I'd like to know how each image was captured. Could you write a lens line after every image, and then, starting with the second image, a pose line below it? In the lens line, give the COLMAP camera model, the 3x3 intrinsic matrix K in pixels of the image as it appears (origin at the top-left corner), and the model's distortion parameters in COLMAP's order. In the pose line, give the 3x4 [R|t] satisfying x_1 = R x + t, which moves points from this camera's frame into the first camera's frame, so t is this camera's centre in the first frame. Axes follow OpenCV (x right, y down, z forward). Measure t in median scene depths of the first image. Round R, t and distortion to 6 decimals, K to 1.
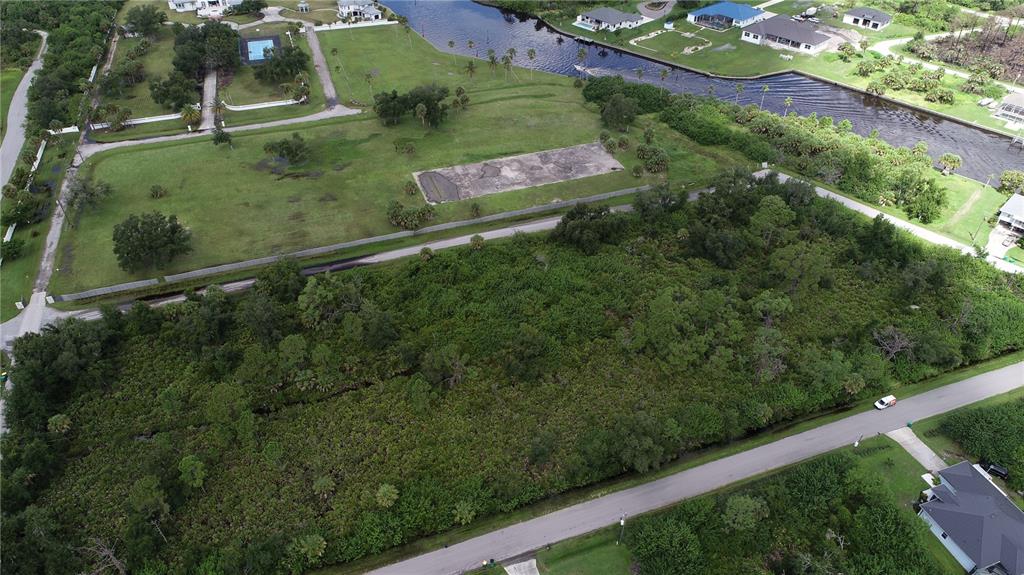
lens RADIAL K [[685.0, 0, 513.2], [0, 685.0, 287.3], [0, 0, 1]] dist [0.007190, -0.008490]
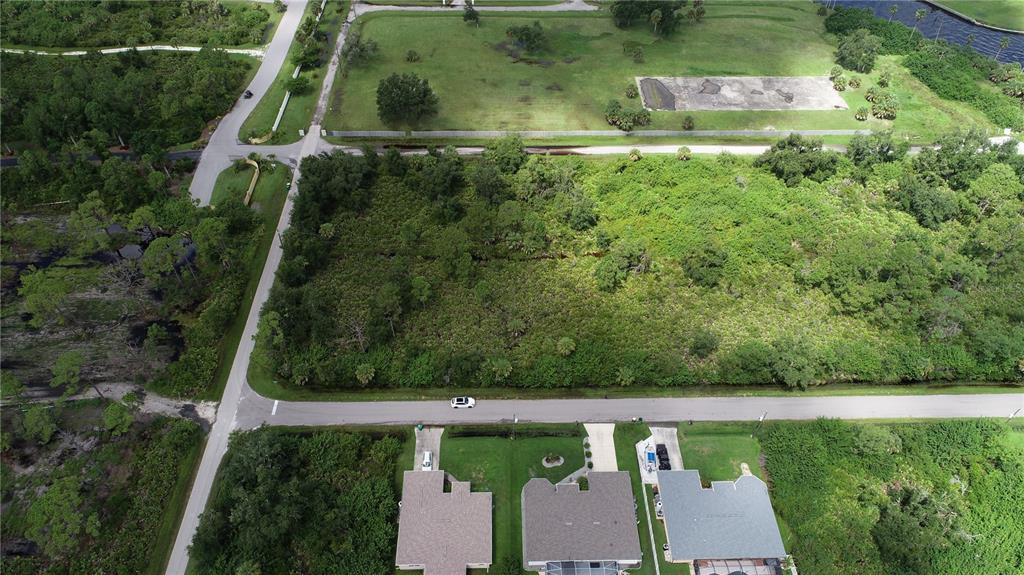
lens RADIAL K [[685.0, 0, 509.8], [0, 685.0, 288.6], [0, 0, 1]] dist [0.007190, -0.008490]
pose [[0.946202, 0.236560, -0.220775, -0.024846], [-0.204326, 0.965868, 0.159219, 0.024395], [0.250905, -0.105543, 0.962241, -0.124664]]
